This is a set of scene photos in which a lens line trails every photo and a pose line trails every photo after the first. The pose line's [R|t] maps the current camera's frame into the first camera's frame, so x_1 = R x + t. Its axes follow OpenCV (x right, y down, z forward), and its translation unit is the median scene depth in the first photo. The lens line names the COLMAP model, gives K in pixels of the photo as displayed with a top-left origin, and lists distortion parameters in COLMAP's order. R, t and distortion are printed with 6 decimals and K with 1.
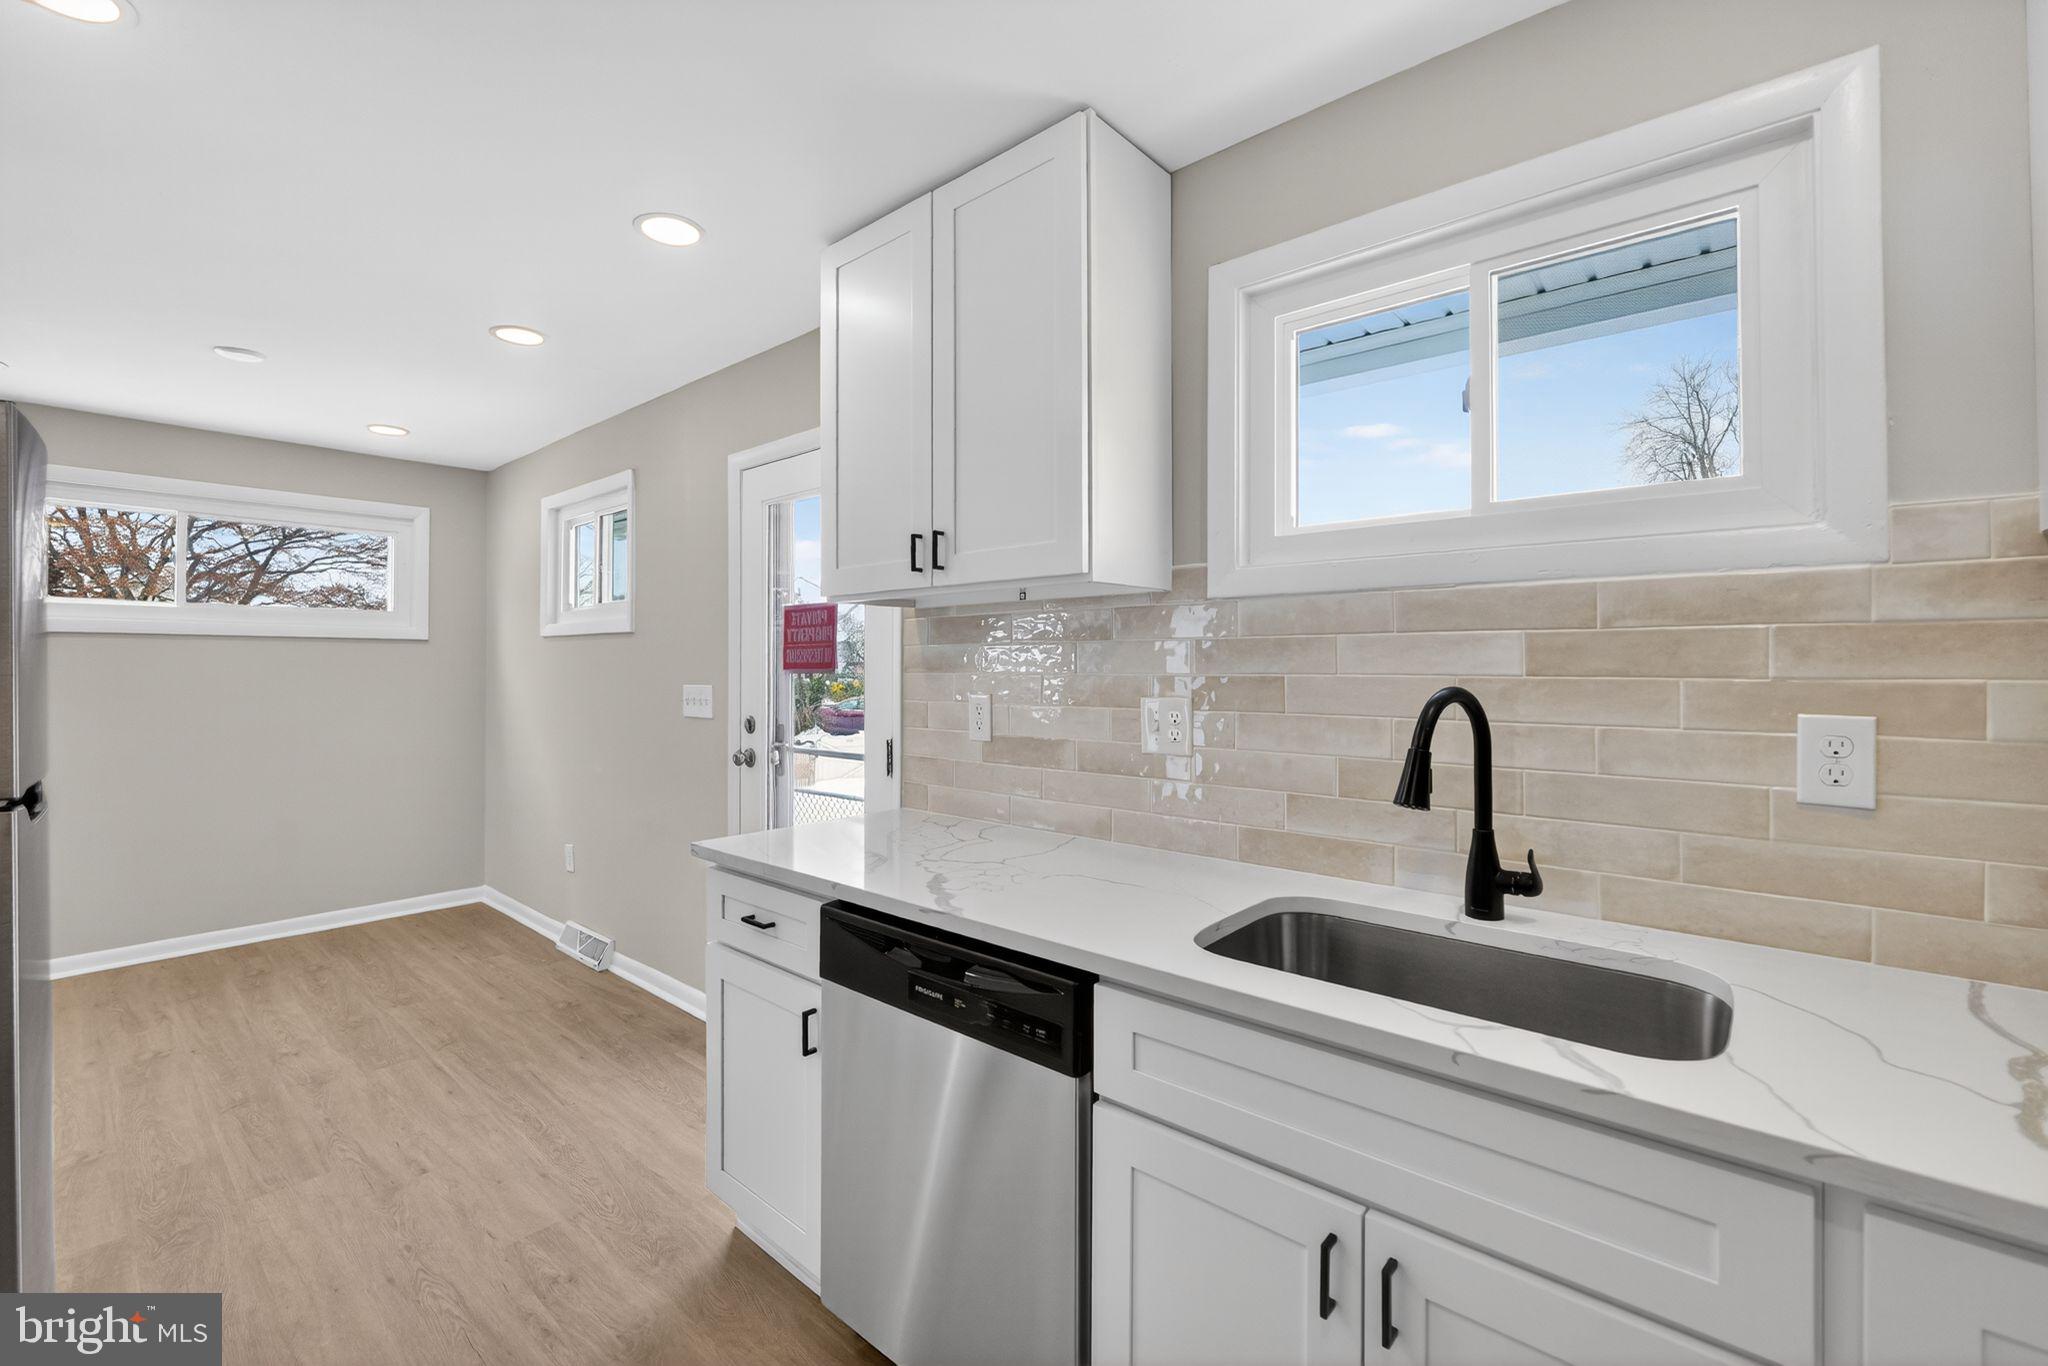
lens RADIAL K [[851.5, 0, 1008.2], [0, 851.5, 654.9], [0, 0, 1]] dist [-0.004875, 0.000130]
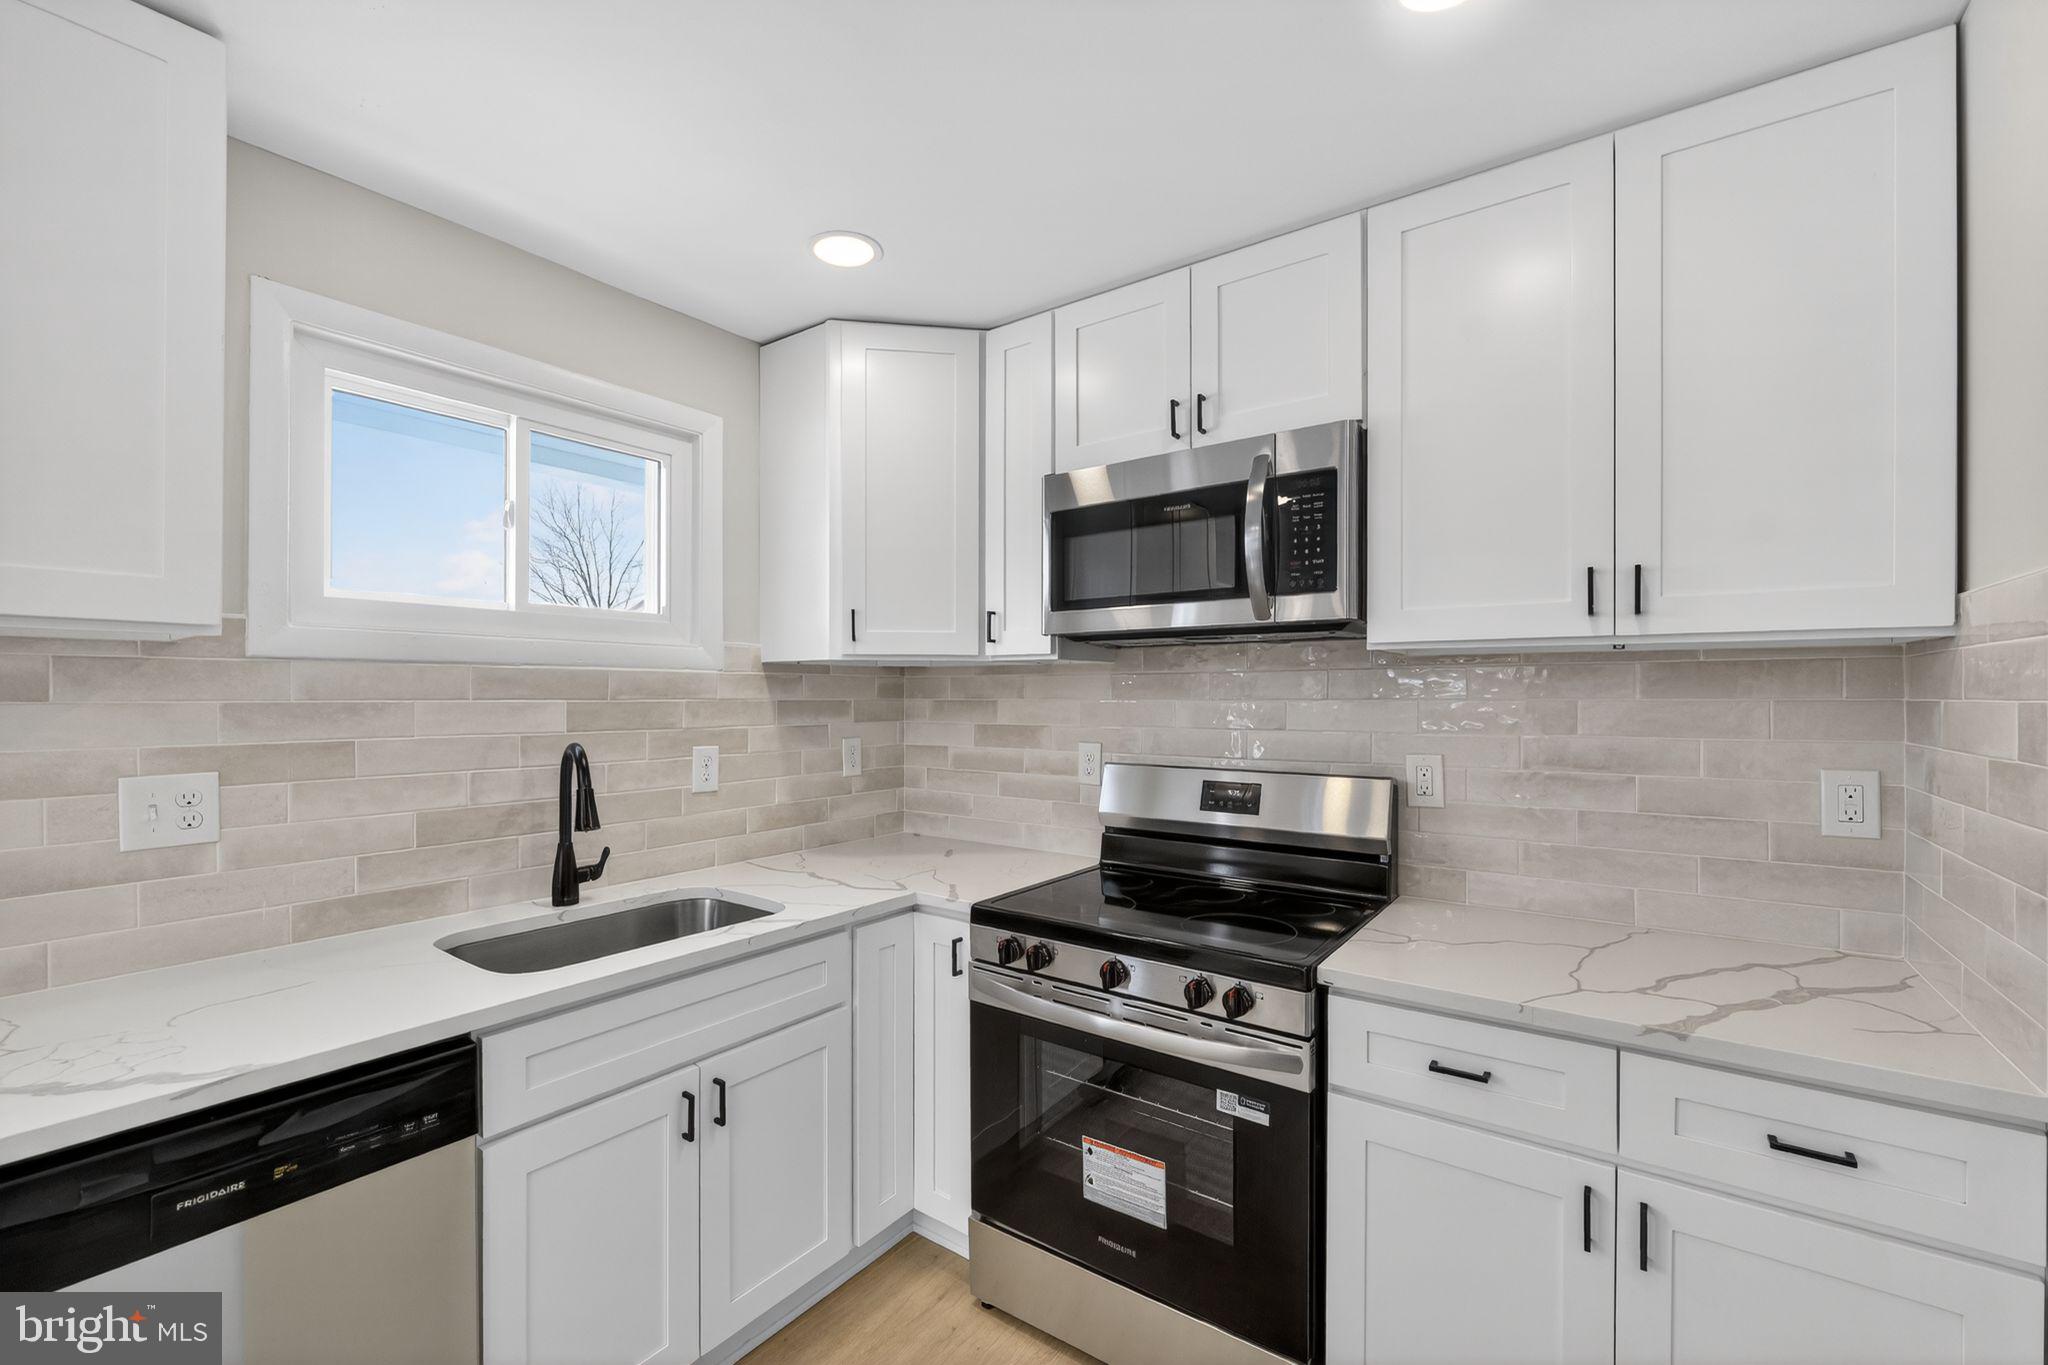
lens RADIAL K [[852.8, 0, 1012.3], [0, 852.8, 692.3], [0, 0, 1]] dist [-0.003128, -0.000272]
pose [[-0.079235, 0.002495, 0.996853, -0.663653], [-0.015852, 0.999867, -0.003763, -0.036449], [-0.996730, -0.016100, -0.079185, 0.278389]]
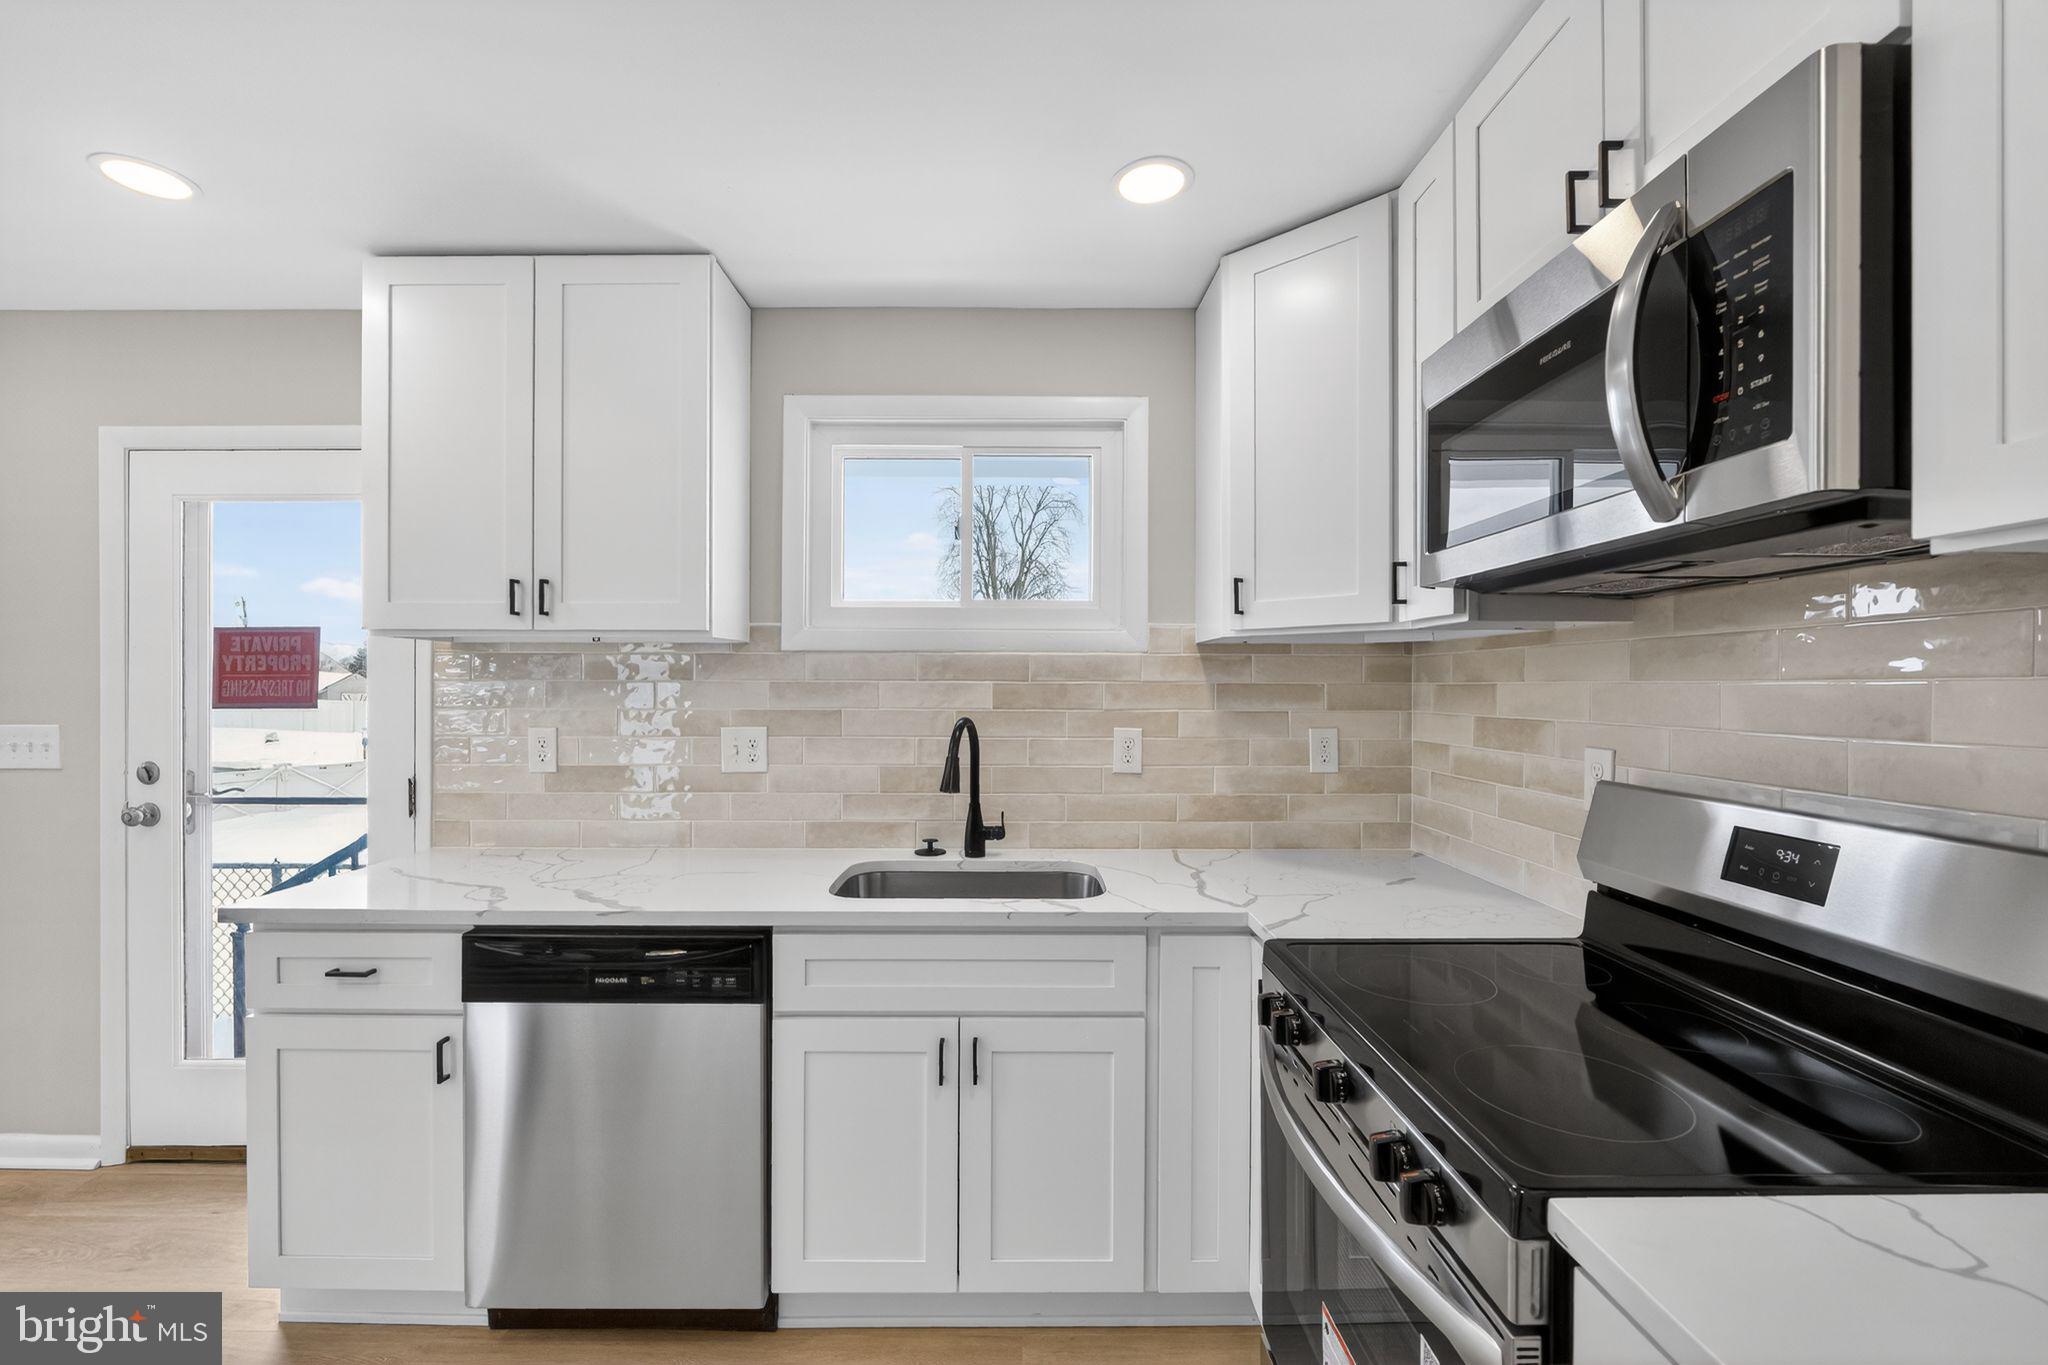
lens RADIAL K [[853.9, 0, 1009.8], [0, 853.9, 686.6], [0, 0, 1]] dist [-0.002804, -0.000221]
pose [[0.752285, 0.000255, 0.658838, -0.348315], [-0.012082, 0.999837, 0.013408, -0.031171], [-0.658727, -0.018047, 0.752165, -0.204425]]
